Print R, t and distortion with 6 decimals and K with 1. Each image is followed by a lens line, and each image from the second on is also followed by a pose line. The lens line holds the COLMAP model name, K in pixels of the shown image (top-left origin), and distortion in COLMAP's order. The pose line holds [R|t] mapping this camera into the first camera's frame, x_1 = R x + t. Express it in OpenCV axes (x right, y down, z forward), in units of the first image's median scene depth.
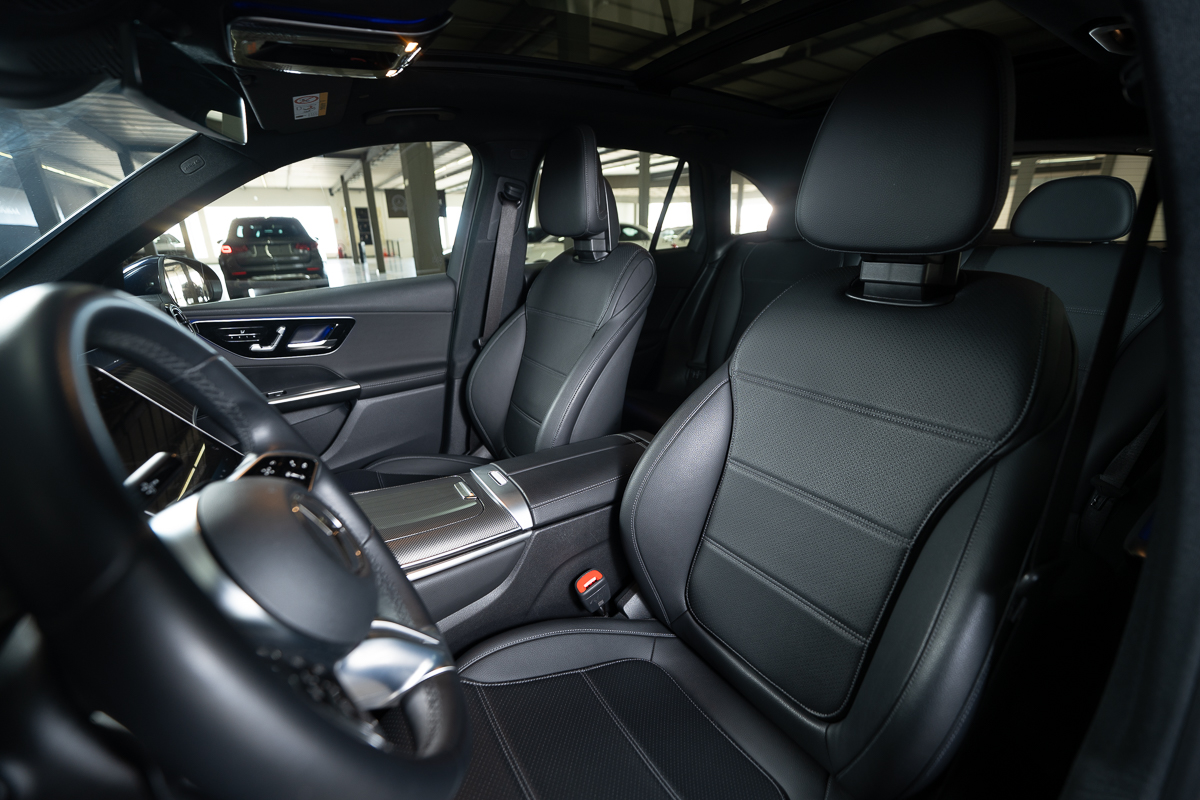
lens RADIAL K [[484.2, 0, 596.7], [0, 484.2, 400.4], [0, 0, 1]] dist [-0.027620, -0.000193]
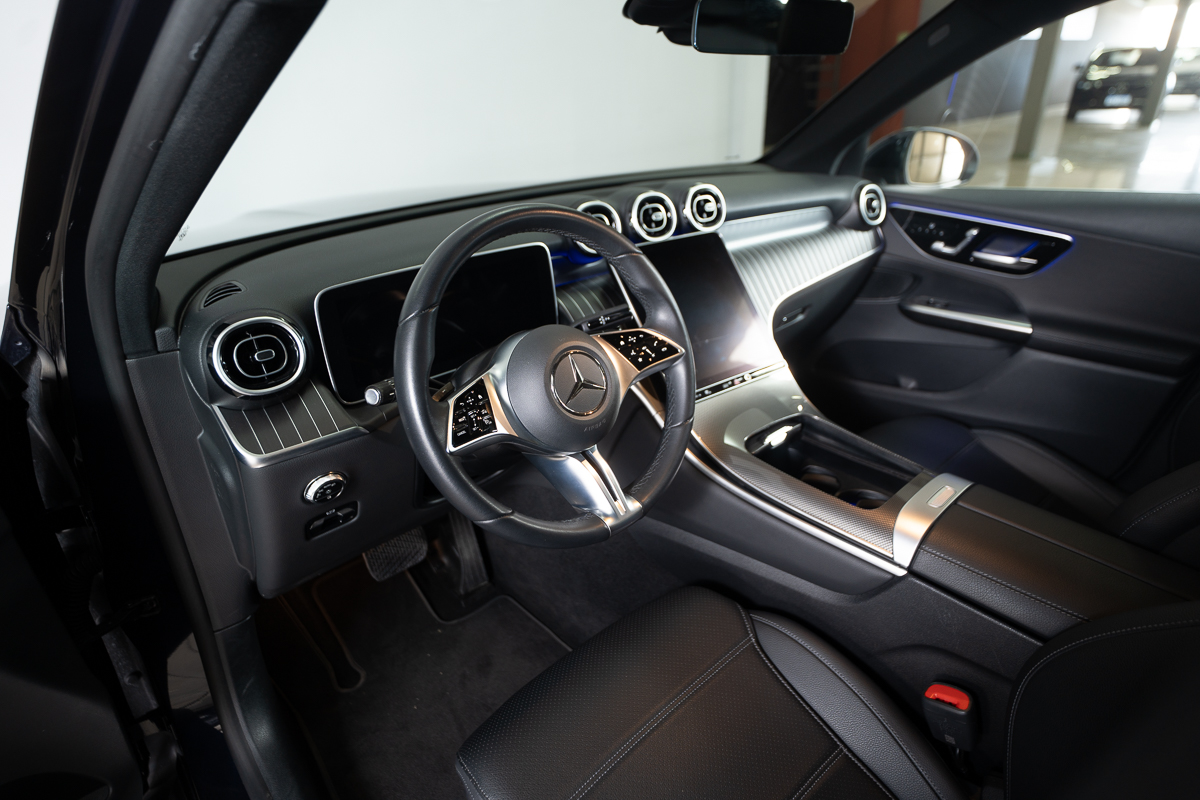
lens RADIAL K [[691.6, 0, 600.0], [0, 691.6, 400.0], [0, 0, 1]] dist [-0.002046, -0.000016]
pose [[0.147182, 0.433348, -0.889127, 1.273753], [-0.292673, 0.877744, 0.379352, -0.469434], [0.944817, 0.204389, 0.256017, 0.430467]]
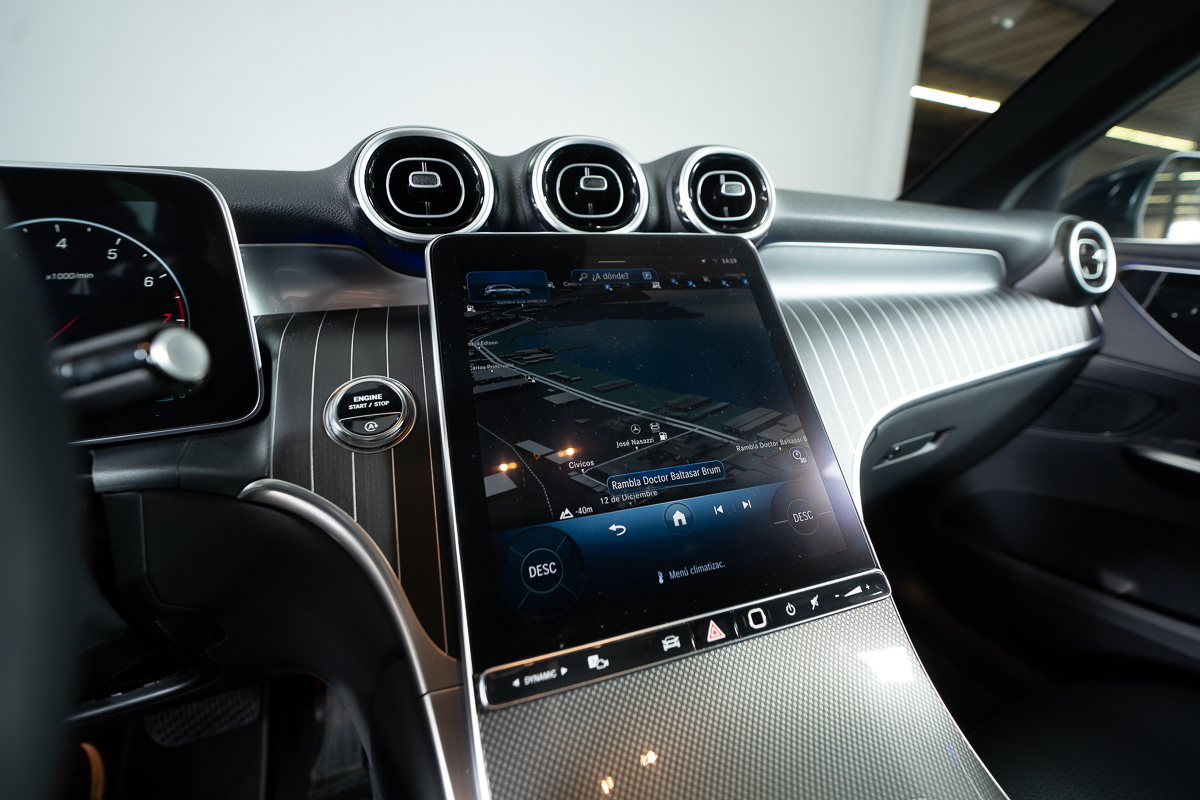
lens RADIAL K [[484.2, 0, 596.7], [0, 484.2, 400.4], [0, 0, 1]] dist [-0.027620, -0.000193]
pose [[-0.170337, 0.314044, -0.934003, -0.585400], [-0.310634, 0.882412, 0.353348, -0.089819], [0.935142, 0.350322, -0.052755, 1.404480]]
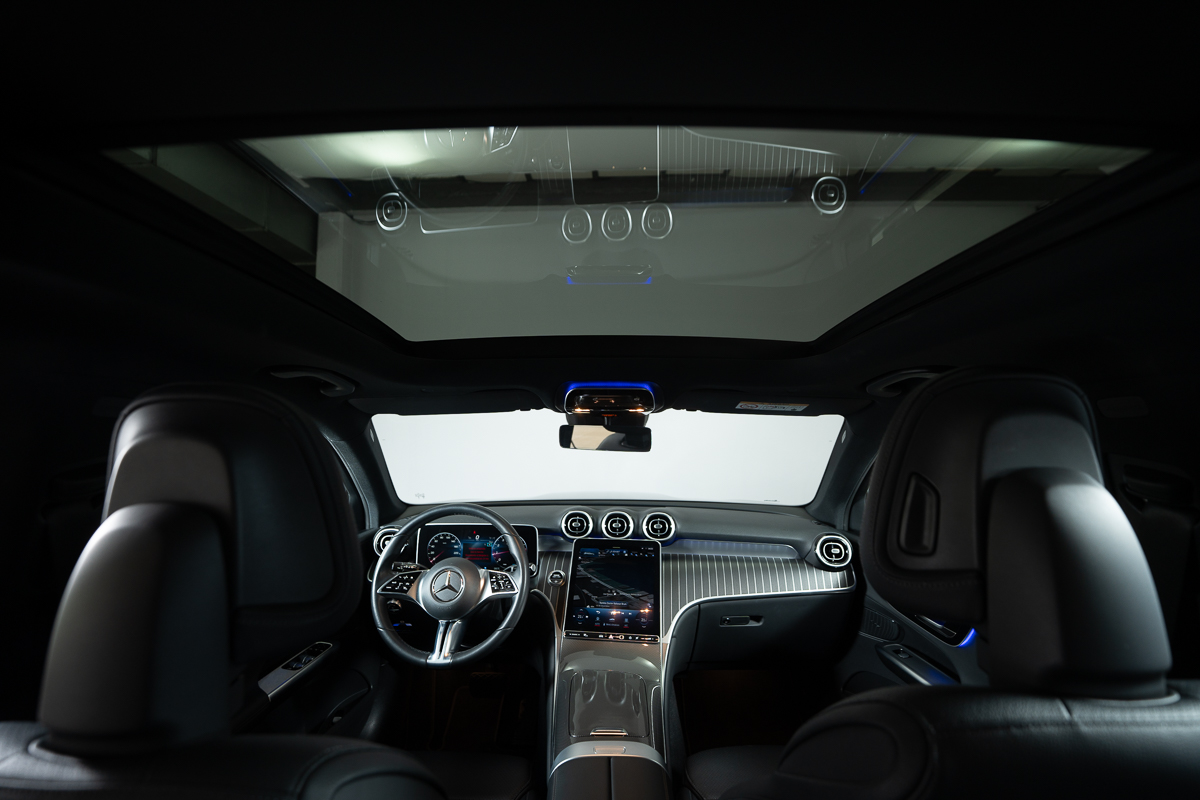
lens RADIAL K [[484.2, 0, 596.7], [0, 484.2, 400.4], [0, 0, 1]] dist [-0.027620, -0.000193]
pose [[-0.575659, -0.024223, -0.817331, 1.380759], [-0.257030, 0.954255, 0.152749, -1.454267], [0.776242, 0.298010, -0.555552, 2.741636]]
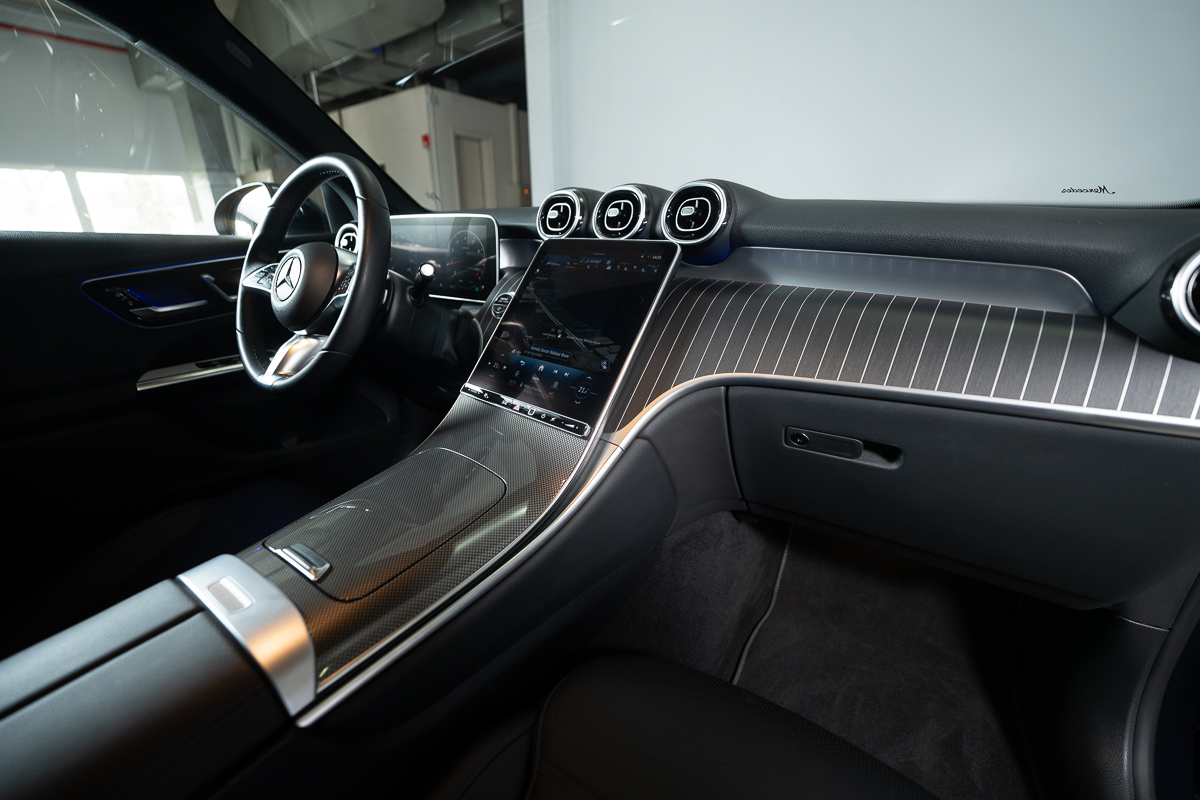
lens RADIAL K [[484.2, 0, 596.7], [0, 484.2, 400.4], [0, 0, 1]] dist [-0.027620, -0.000193]
pose [[-0.928261, 0.141305, -0.344042, -0.801894], [-0.107269, 0.783996, 0.611427, -0.624714], [0.356125, 0.604469, -0.712595, 2.761465]]
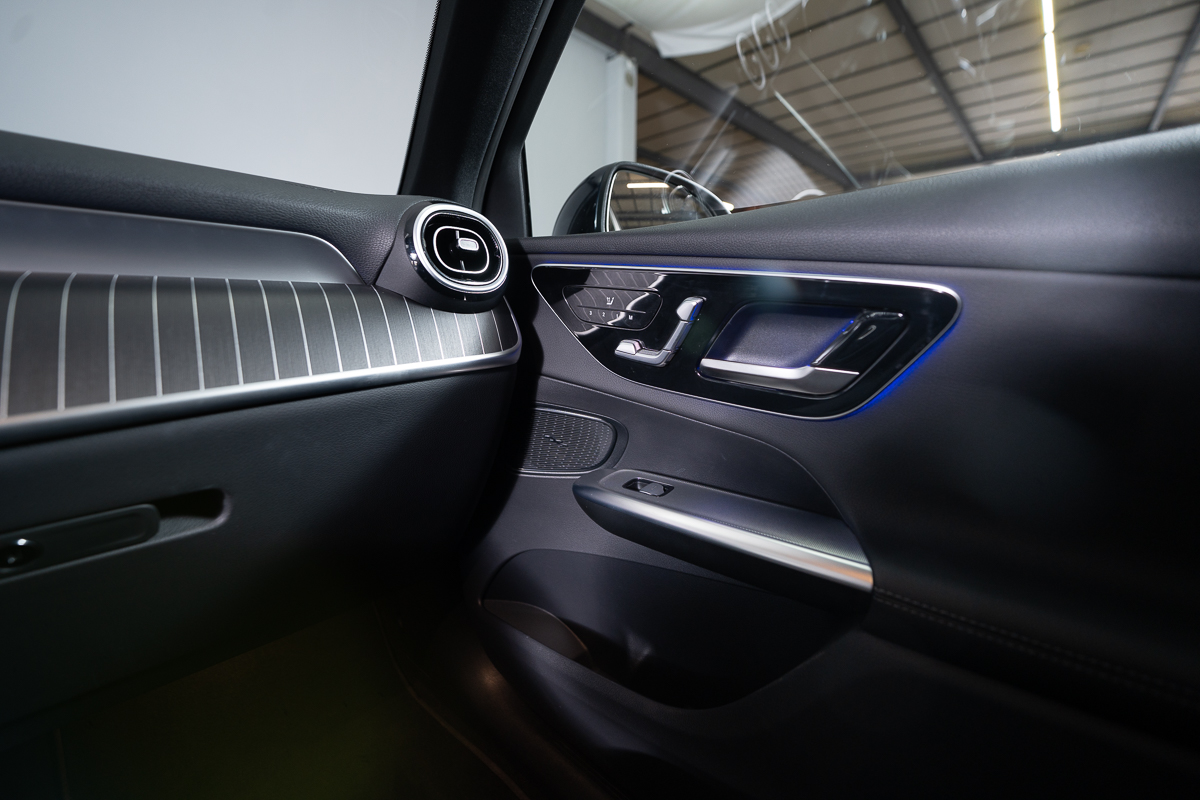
lens RADIAL K [[484.2, 0, 596.7], [0, 484.2, 400.4], [0, 0, 1]] dist [-0.027620, -0.000193]
pose [[0.200817, 0.179774, -0.962992, -1.033523], [-0.319040, 0.941427, 0.109217, -0.308637], [0.926221, 0.285300, 0.246410, 2.598202]]
